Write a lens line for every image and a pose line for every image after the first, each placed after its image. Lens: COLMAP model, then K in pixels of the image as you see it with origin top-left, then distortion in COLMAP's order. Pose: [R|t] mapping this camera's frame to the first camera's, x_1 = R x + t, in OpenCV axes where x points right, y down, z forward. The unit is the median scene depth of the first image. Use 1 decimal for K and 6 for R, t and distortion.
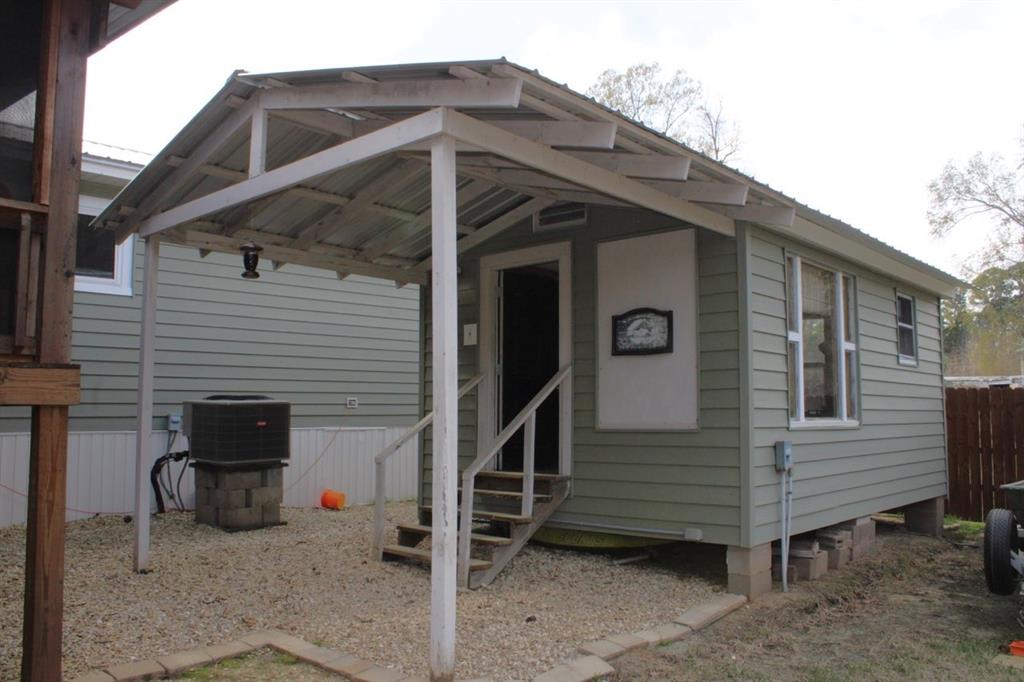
lens RADIAL K [[862.2, 0, 512.0], [0, 862.2, 341.0], [0, 0, 1]] dist [-0.100326, 0.002982]
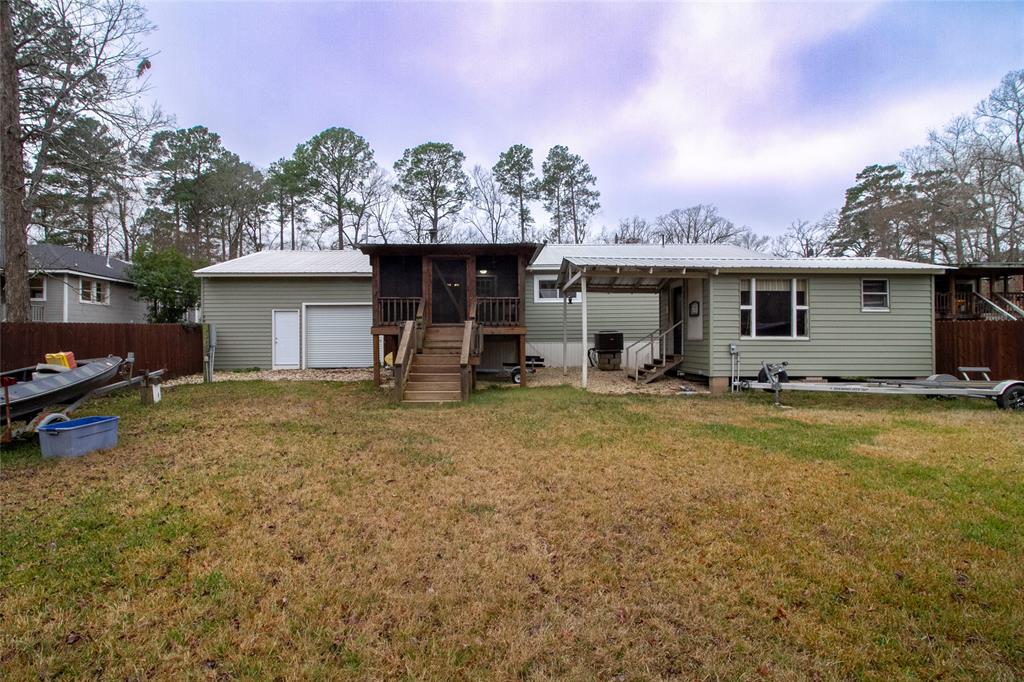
lens RADIAL K [[478.2, 0, 513.7], [0, 478.2, 338.0], [0, 0, 1]] dist [-0.020749, -0.000419]
pose [[0.690215, -0.006006, -0.723579, 0.832713], [0.066499, 0.996260, 0.055164, -0.038531], [0.720542, -0.086193, 0.688033, -0.586129]]
